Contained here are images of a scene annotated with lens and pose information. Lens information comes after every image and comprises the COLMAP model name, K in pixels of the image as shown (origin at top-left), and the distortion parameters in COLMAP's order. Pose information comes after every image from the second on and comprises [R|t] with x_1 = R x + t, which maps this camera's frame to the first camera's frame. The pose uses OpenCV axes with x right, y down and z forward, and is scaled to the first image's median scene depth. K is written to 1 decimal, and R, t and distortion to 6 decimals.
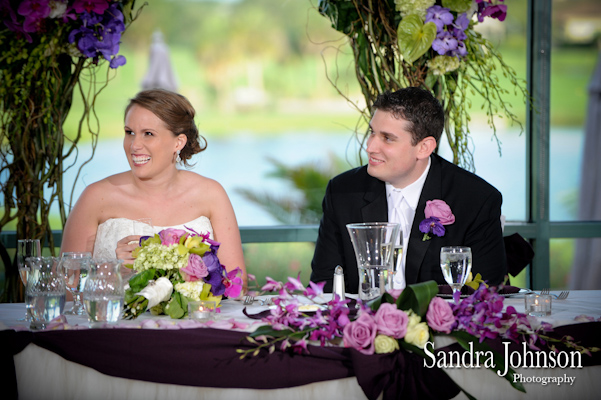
lens RADIAL K [[3085.3, 0, 298.1], [0, 3085.3, 197.5], [0, 0, 1]] dist [2.113968, 0.000000]
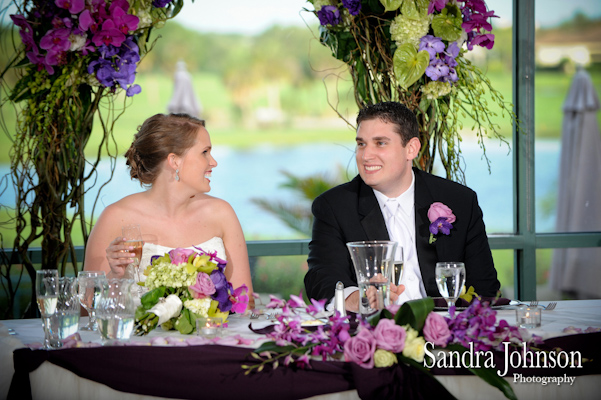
lens RADIAL K [[2619.3, 0, 298.5], [0, 2619.3, 201.3], [0, 0, 1]] dist [1.216994, 0.000000]
pose [[0.999940, -0.009702, -0.005005, 0.003808], [0.009704, 0.999953, 0.000438, -0.005799], [0.005000, -0.000487, 0.999987, 0.103619]]
